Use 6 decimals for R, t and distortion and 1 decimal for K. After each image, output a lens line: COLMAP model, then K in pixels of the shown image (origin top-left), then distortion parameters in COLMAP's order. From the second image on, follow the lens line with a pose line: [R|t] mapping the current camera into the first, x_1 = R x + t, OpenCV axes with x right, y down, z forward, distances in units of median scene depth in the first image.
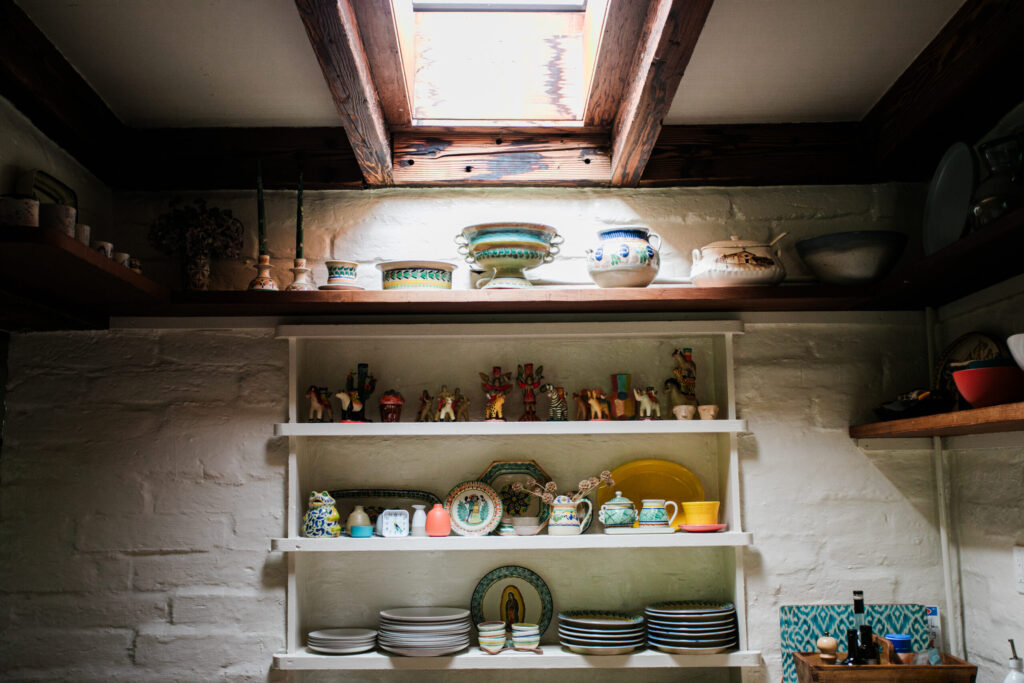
lens RADIAL K [[1137.6, 0, 512.0], [0, 1137.6, 341.5], [0, 0, 1]] dist [-0.001841, 0.309352]
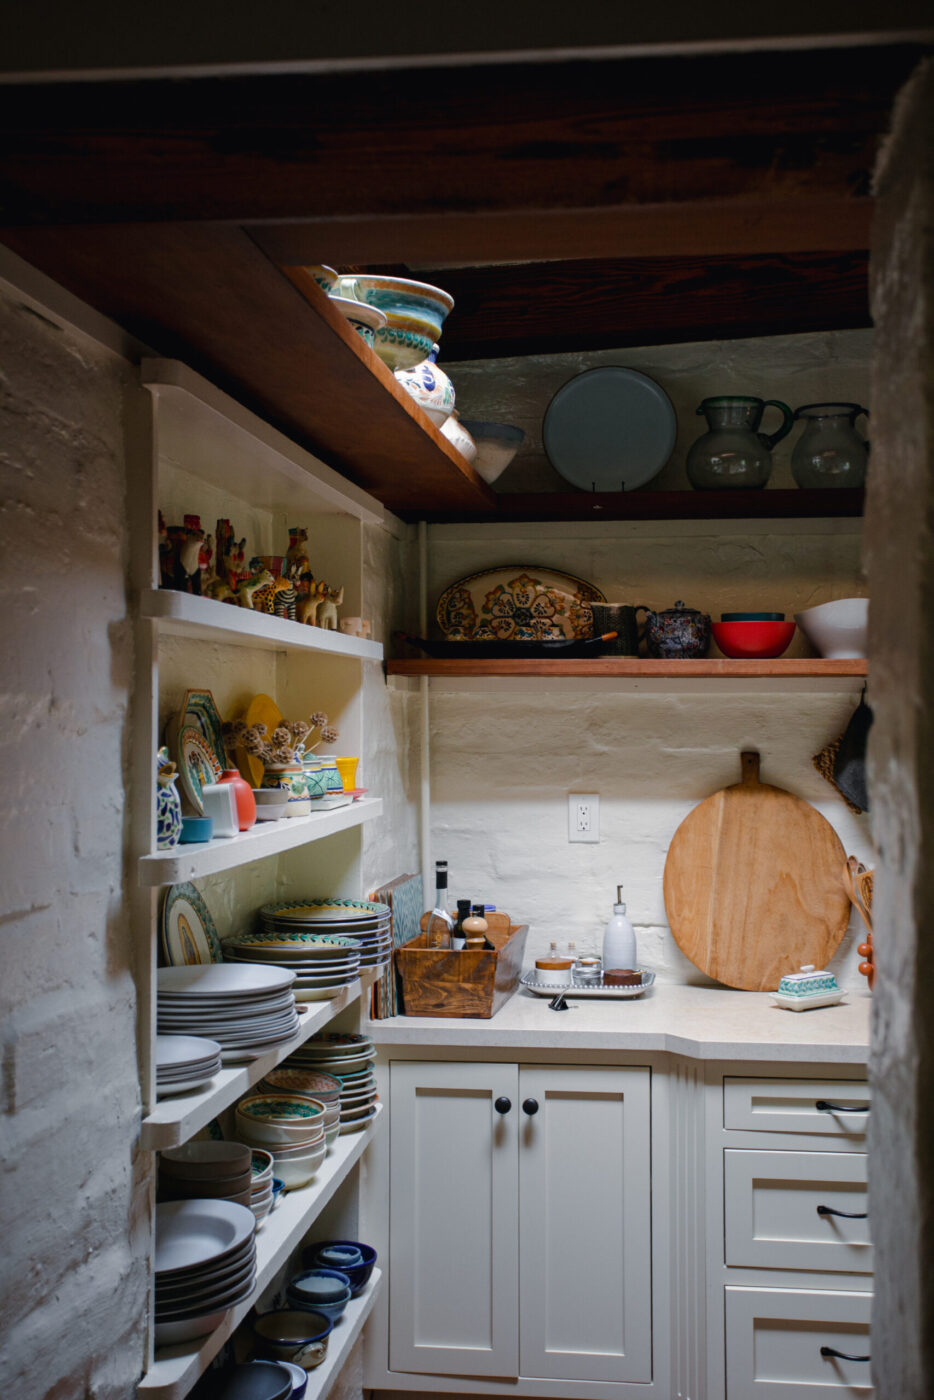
lens RADIAL K [[1555.2, 0, 467.0], [0, 1555.2, 700.0], [0, 0, 1]] dist [-0.001841, 0.309352]
pose [[0.141647, 0.021487, 0.989684, -0.783232], [-0.124422, 0.992222, -0.003735, 0.103154], [-0.982067, -0.122610, 0.143218, 0.819654]]
